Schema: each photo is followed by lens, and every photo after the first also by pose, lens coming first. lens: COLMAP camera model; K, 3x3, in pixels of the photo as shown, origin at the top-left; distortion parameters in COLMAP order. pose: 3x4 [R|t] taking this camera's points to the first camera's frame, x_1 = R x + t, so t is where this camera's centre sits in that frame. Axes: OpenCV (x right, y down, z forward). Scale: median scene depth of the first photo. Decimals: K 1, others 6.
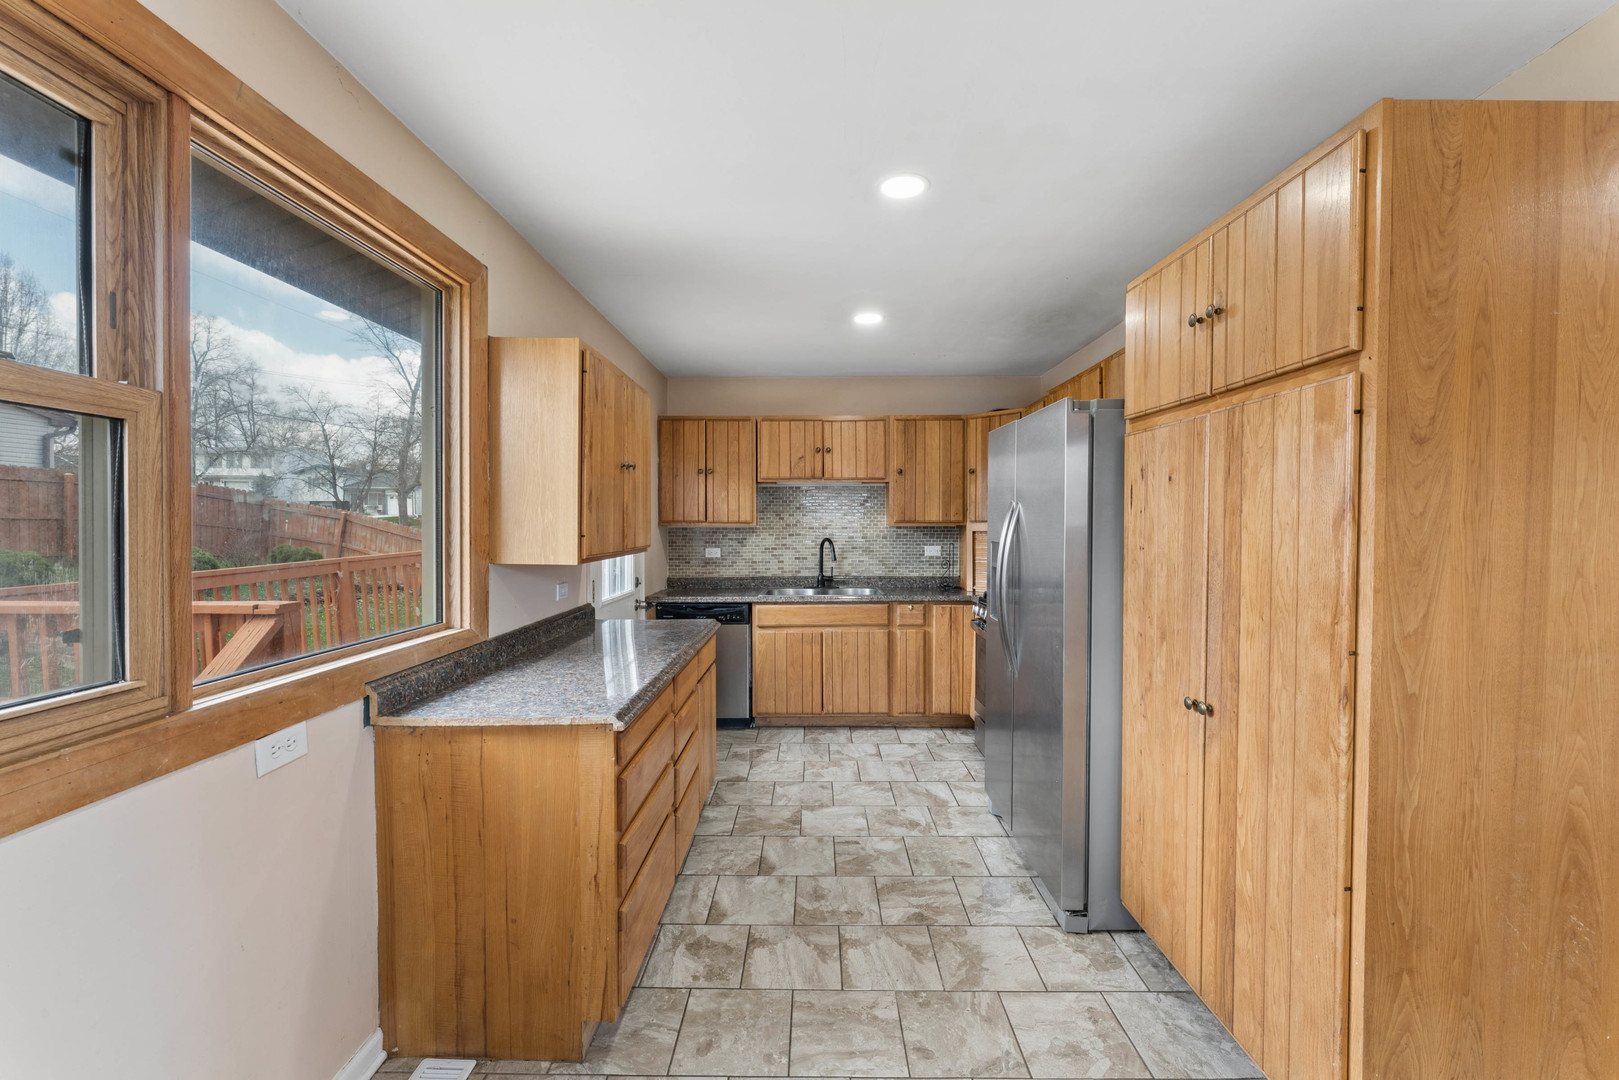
lens RADIAL K [[645.2, 0, 809.8], [0, 645.2, 532.4], [0, 0, 1]] dist [0.002602, 0.000598]
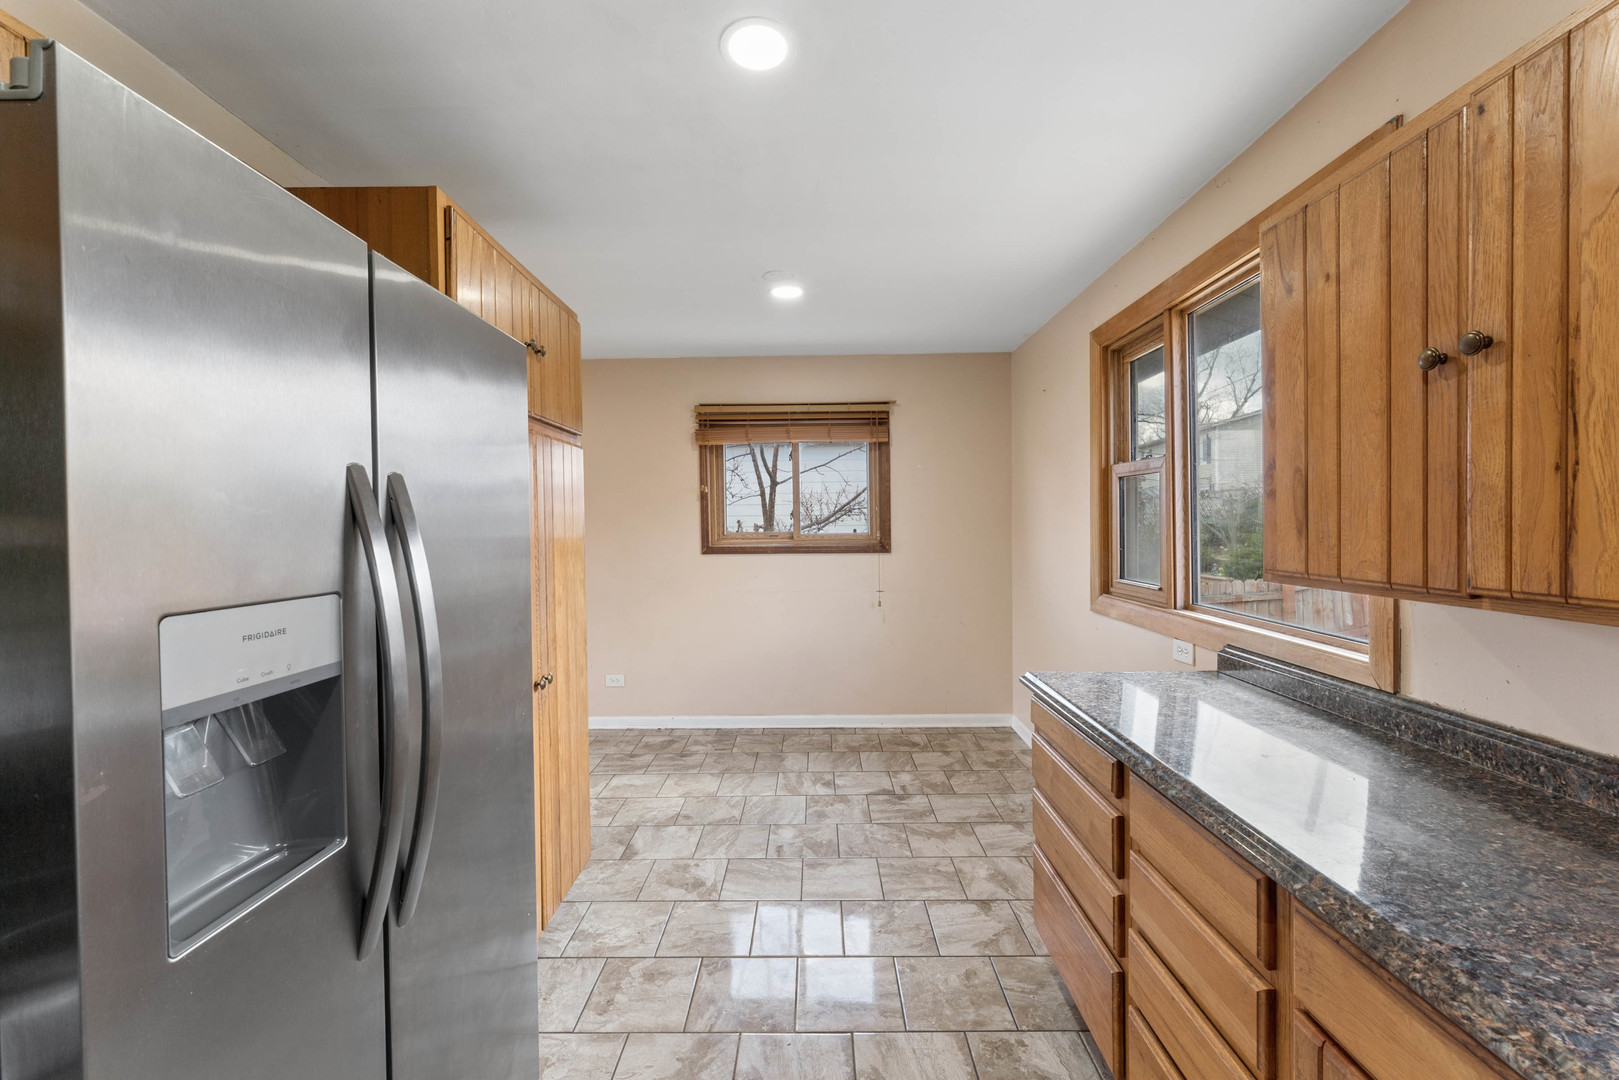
lens RADIAL K [[645.2, 0, 809.1], [0, 645.2, 539.0], [0, 0, 1]] dist [0.002602, 0.000598]
pose [[-0.999870, 0.014685, 0.006640, 0.095808], [0.014837, 0.999613, 0.023538, -0.011922], [-0.006292, 0.023633, -0.999701, 1.920320]]
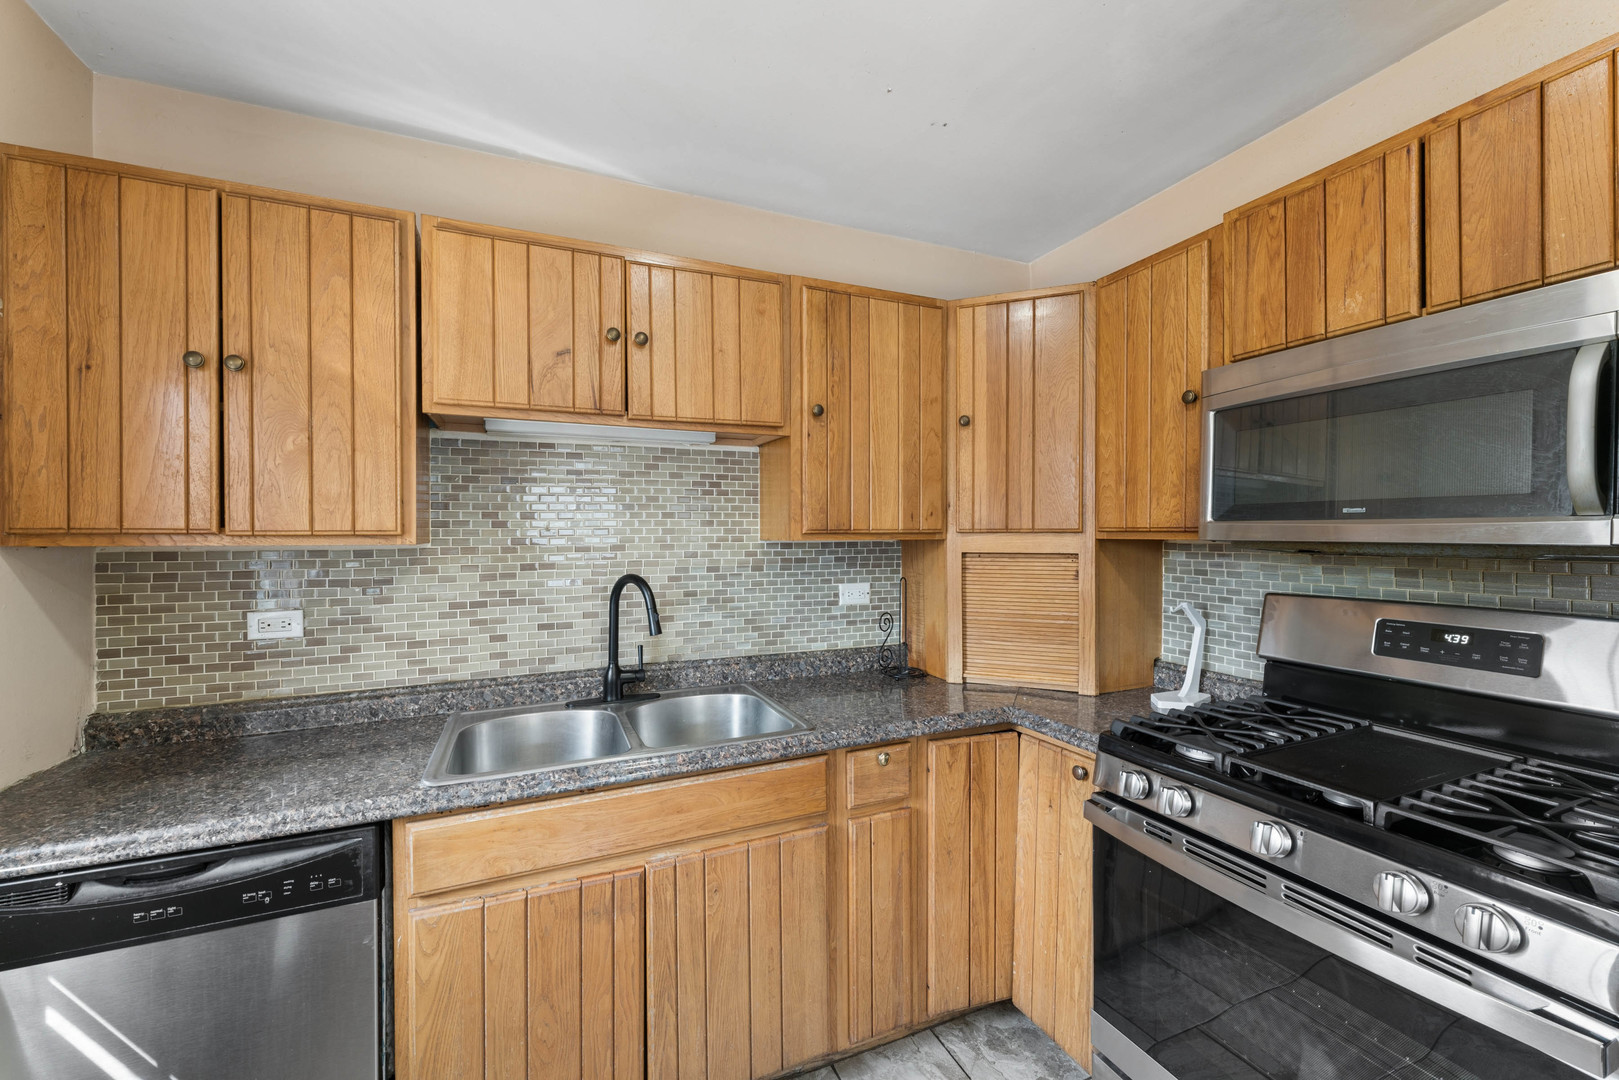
lens RADIAL K [[645.2, 0, 810.4], [0, 645.2, 538.6], [0, 0, 1]] dist [0.002602, 0.000598]
pose [[0.914639, -0.005806, 0.404229, -0.032636], [0.008228, 0.999957, -0.004255, -0.010631], [-0.404187, 0.007218, 0.914648, 0.620001]]
